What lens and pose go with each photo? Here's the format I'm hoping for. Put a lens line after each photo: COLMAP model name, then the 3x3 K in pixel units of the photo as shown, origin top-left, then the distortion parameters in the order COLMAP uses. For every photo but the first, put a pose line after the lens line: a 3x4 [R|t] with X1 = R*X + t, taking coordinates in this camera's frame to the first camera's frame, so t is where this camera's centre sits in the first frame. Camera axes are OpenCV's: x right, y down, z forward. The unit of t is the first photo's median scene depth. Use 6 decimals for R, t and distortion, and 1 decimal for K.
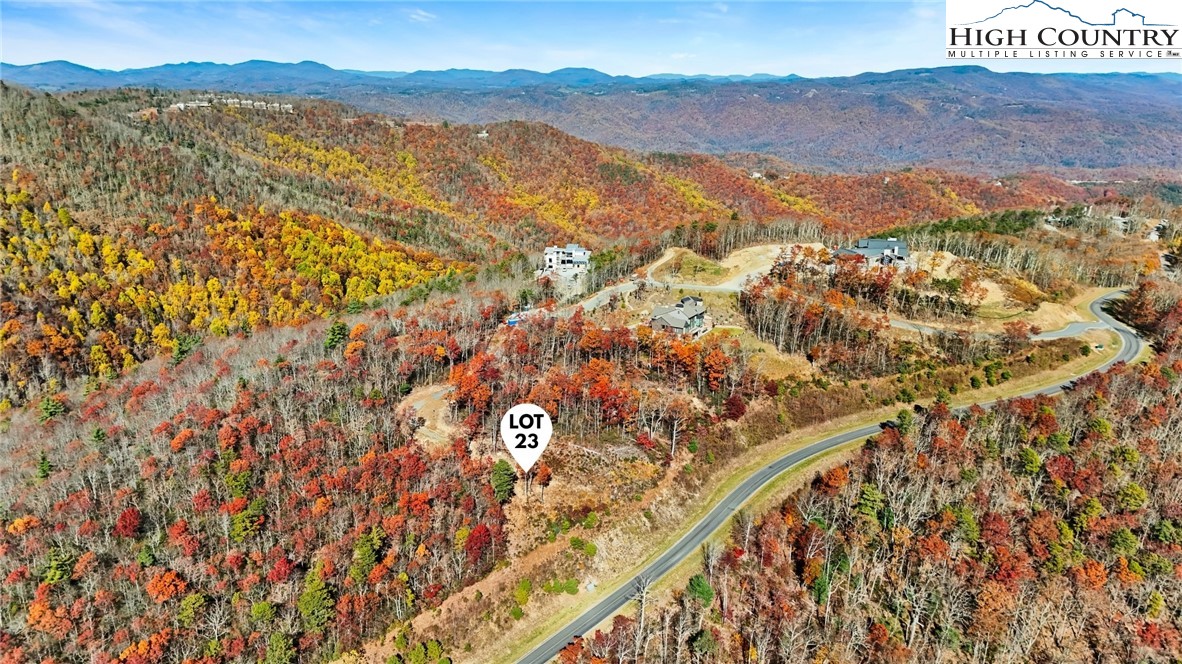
lens RADIAL K [[865.3, 0, 588.2], [0, 865.3, 321.3], [0, 0, 1]] dist [0.076131, -0.064692]
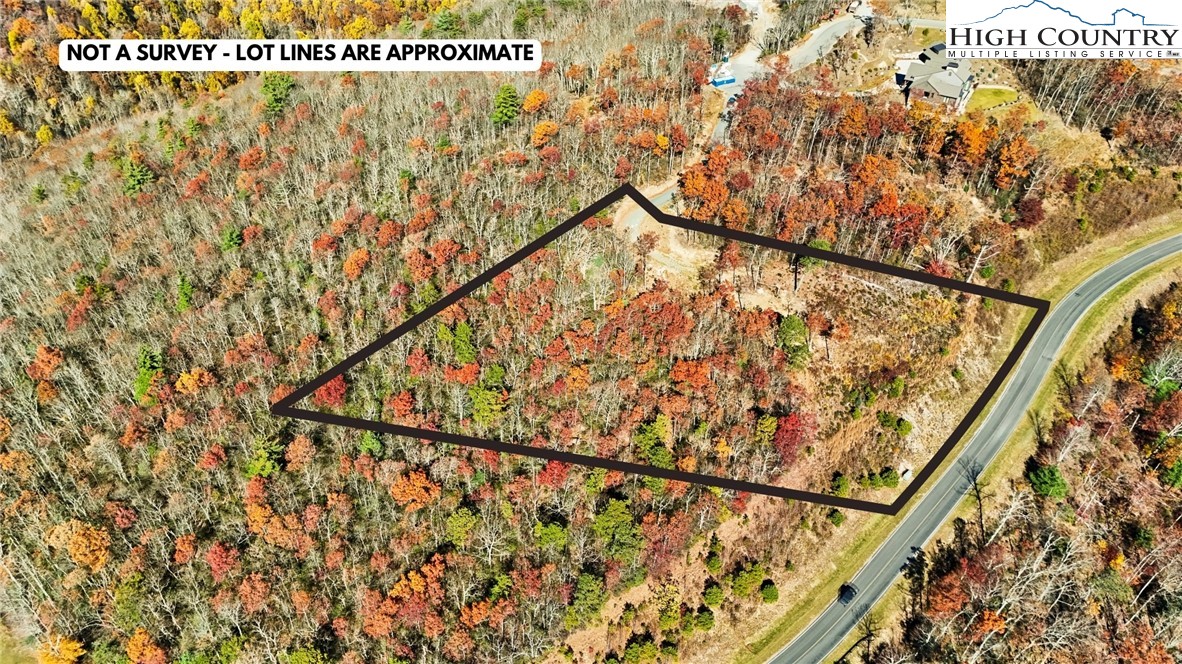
lens RADIAL K [[865.3, 0, 578.2], [0, 865.3, 319.3], [0, 0, 1]] dist [0.076131, -0.064692]
pose [[0.999924, 0.011440, 0.004531, -0.130891], [-0.012304, 0.929053, 0.369741, -0.054079], [0.000021, -0.369769, 0.929124, 0.124624]]
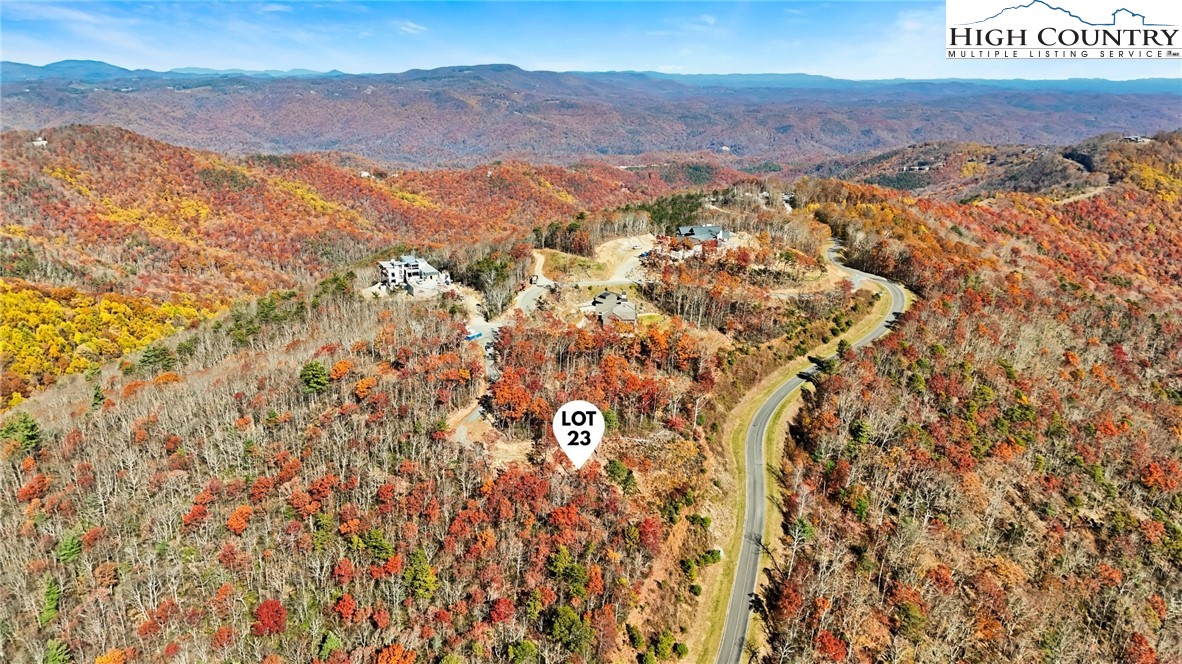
lens RADIAL K [[865.3, 0, 571.2], [0, 865.3, 333.2], [0, 0, 1]] dist [0.076131, -0.064692]
pose [[0.882797, -0.138097, 0.448997, -0.264650], [0.130300, 0.990293, 0.048392, -0.022052], [-0.451322, 0.015784, 0.892222, 0.037968]]
